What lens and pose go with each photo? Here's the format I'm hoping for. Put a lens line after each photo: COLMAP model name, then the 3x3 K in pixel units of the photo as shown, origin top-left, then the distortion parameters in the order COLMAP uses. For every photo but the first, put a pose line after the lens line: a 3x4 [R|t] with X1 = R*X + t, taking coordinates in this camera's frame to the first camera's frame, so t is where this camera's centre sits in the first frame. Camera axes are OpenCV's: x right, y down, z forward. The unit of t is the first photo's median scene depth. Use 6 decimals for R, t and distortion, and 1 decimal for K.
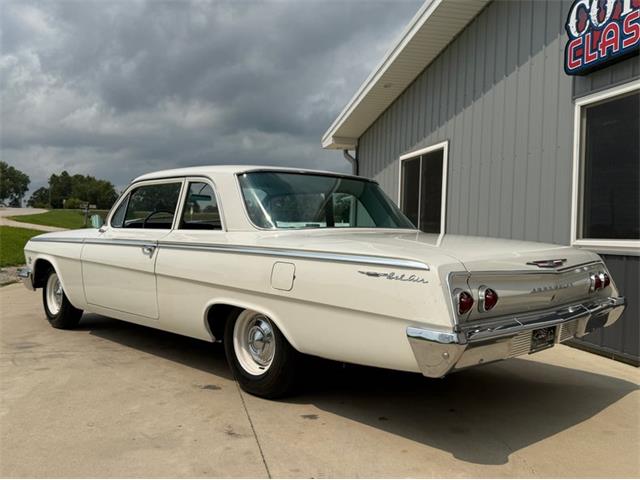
lens RADIAL K [[587.2, 0, 317.5], [0, 587.2, 234.4], [0, 0, 1]] dist [0.019418, 0.000000]
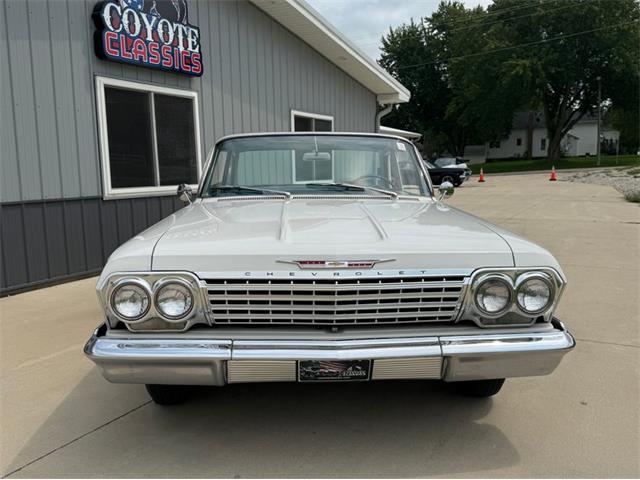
lens RADIAL K [[561.2, 0, 317.3], [0, 561.2, 240.4], [0, 0, 1]] dist [0.058130, -0.082183]
pose [[-0.749534, -0.100355, 0.654315, -0.765719], [-0.000063, 0.988453, 0.151530, -0.072996], [-0.661966, 0.113535, -0.740885, 1.717928]]
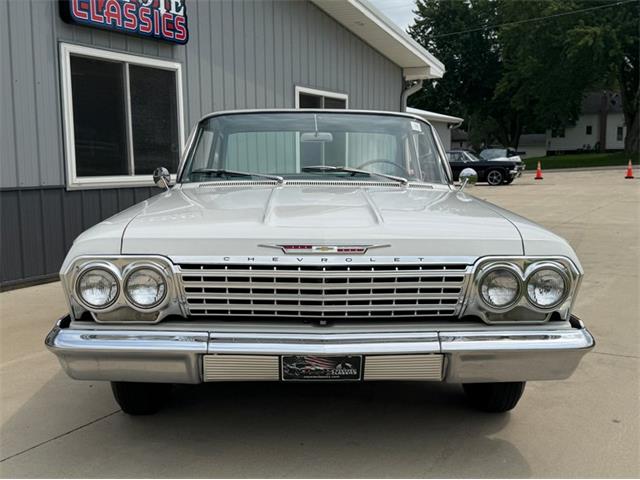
lens RADIAL K [[711.2, 0, 320.0], [0, 711.2, 238.7], [0, 0, 1]] dist [0.045780, 0.000000]
pose [[-0.736406, -0.095775, 0.669726, -0.825568], [-0.008671, 0.991184, 0.132211, -0.061796], [-0.676484, 0.091553, -0.730744, 1.754141]]
